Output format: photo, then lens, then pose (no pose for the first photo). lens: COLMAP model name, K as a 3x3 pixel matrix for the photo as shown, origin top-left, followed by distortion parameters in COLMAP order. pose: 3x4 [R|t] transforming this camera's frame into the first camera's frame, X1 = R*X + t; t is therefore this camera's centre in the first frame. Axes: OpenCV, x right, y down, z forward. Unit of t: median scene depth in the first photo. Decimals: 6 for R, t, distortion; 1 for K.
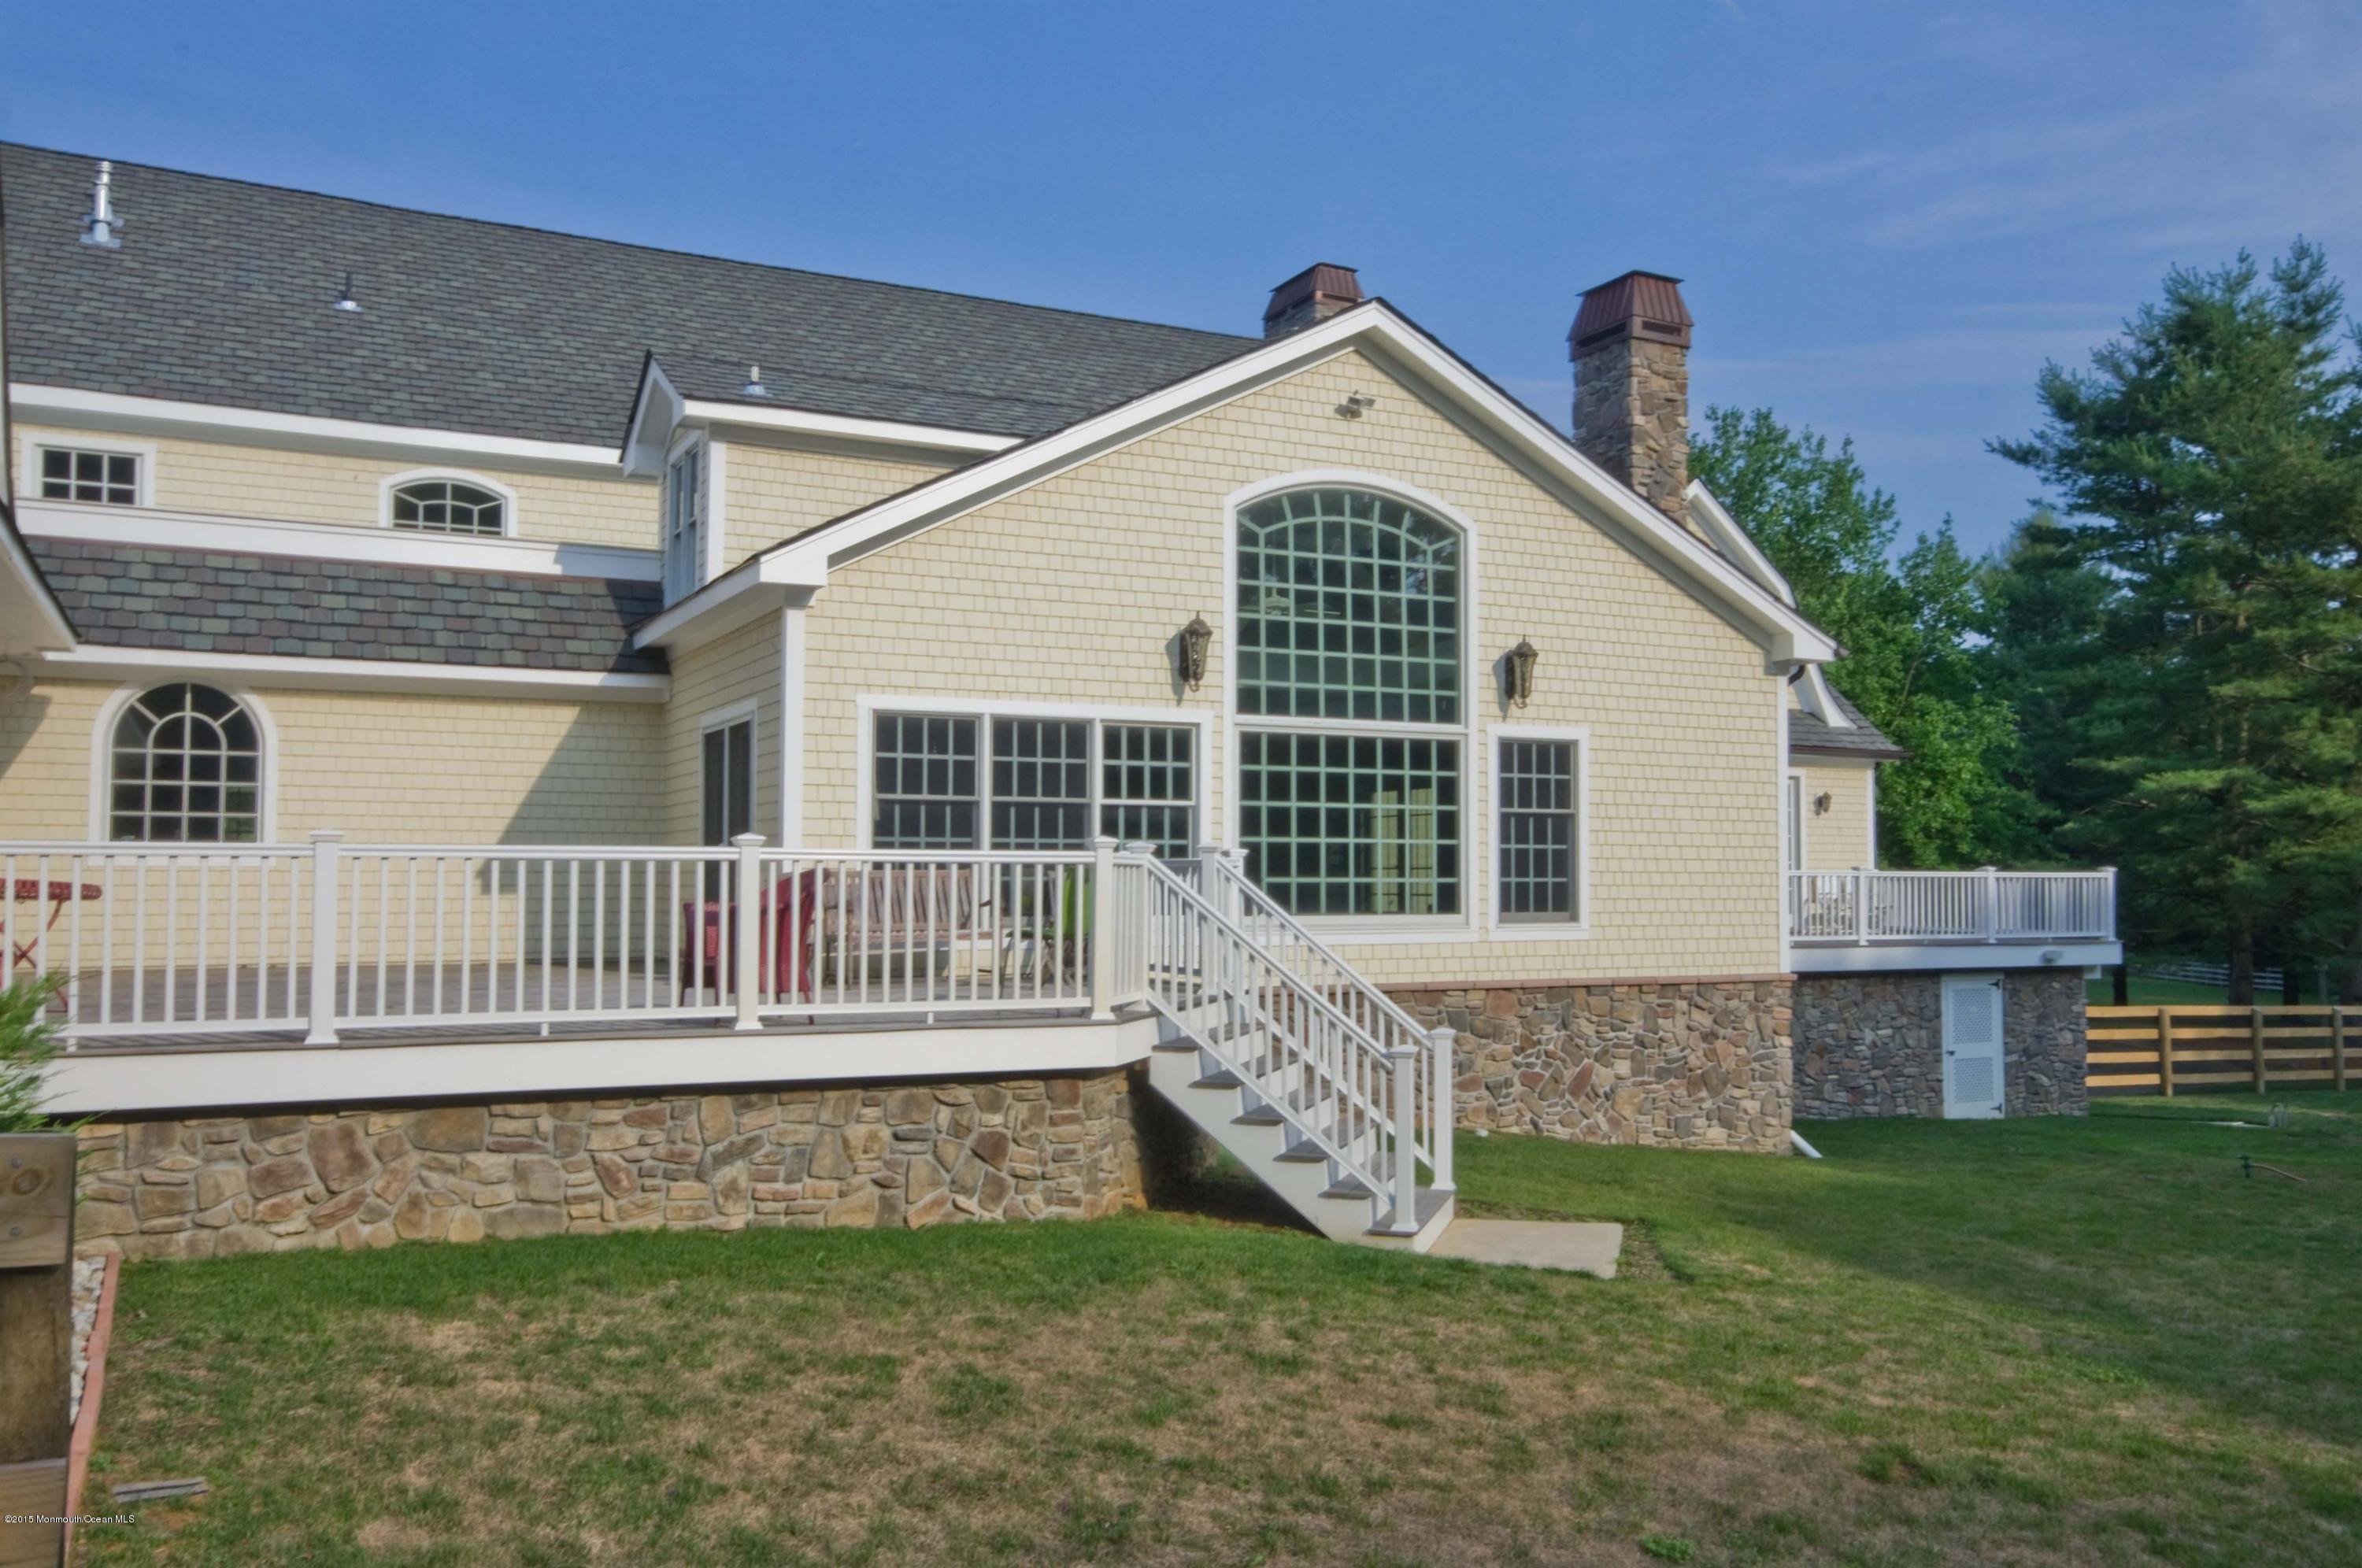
lens RADIAL K [[1868.8, 0, 1180.2], [0, 1868.8, 792.3], [0, 0, 1]] dist [0.022677, 0.001825]
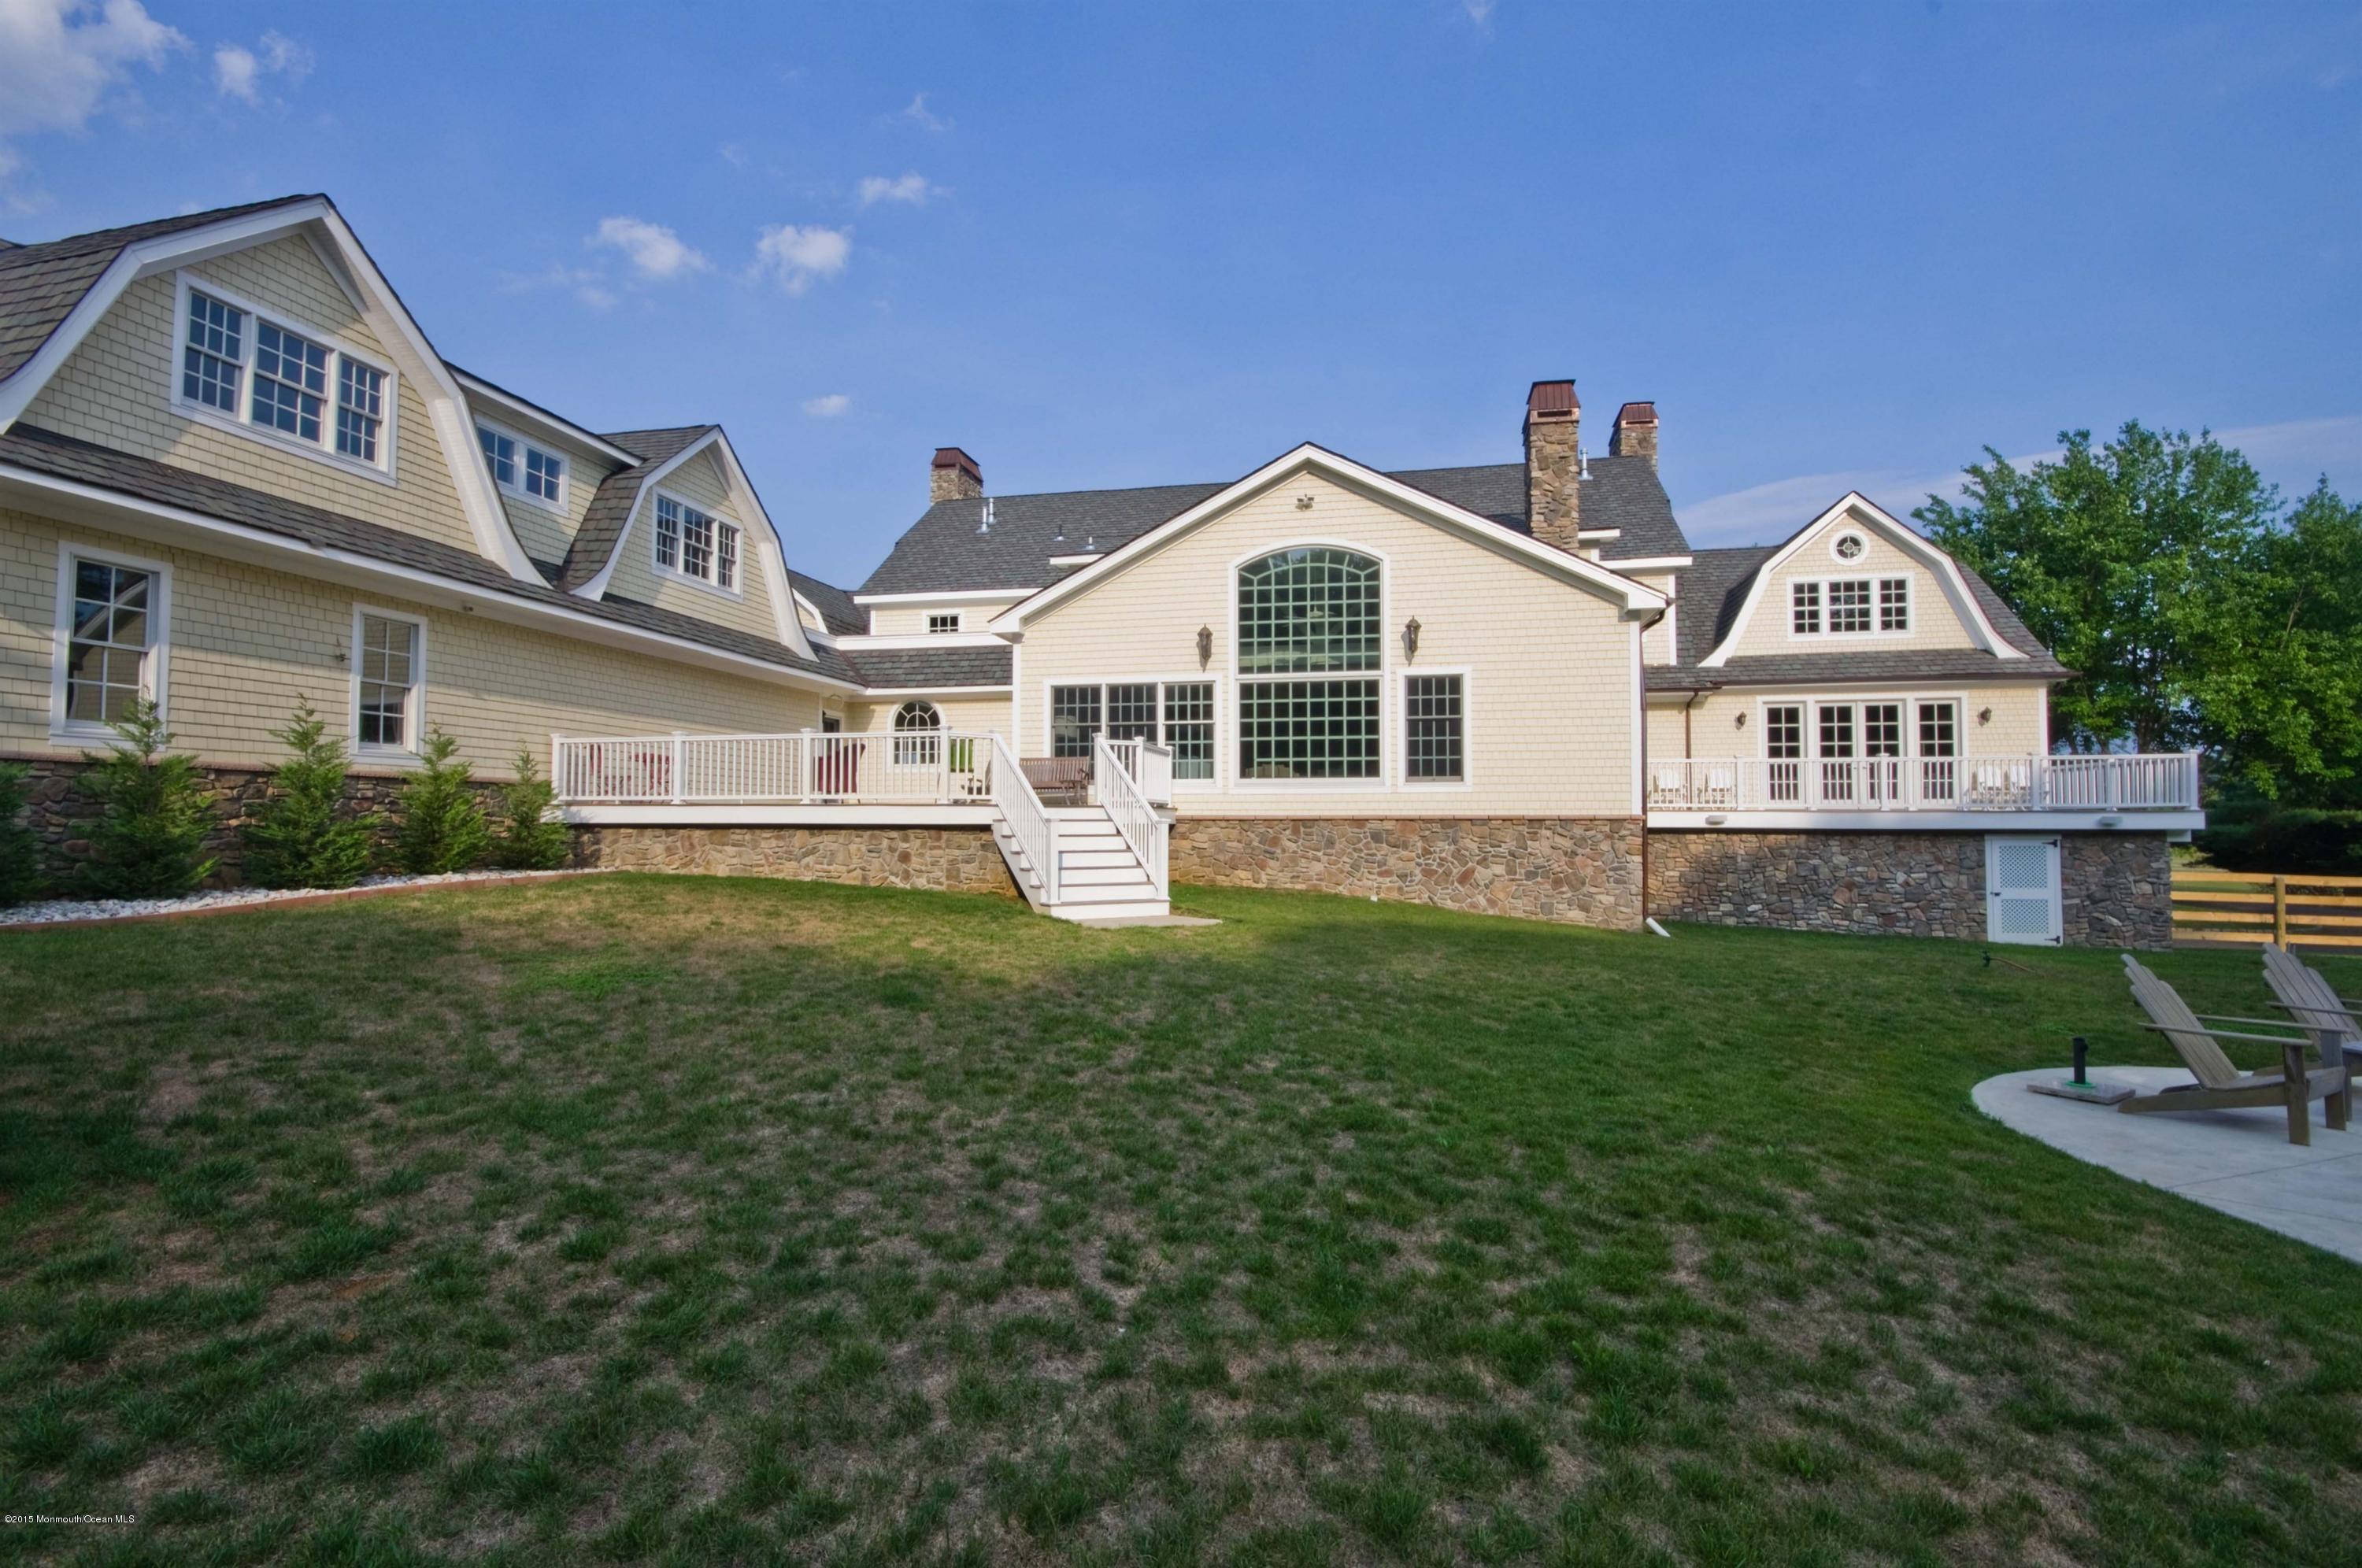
lens RADIAL K [[1030.7, 0, 1174.7], [0, 1030.7, 783.2], [0, 0, 1]] dist [-0.002671, -0.000134]
pose [[0.787196, -0.025616, -0.616170, 0.590220], [0.030248, 0.999538, -0.002910, 0.066848], [0.615960, -0.016347, 0.787608, 0.111829]]
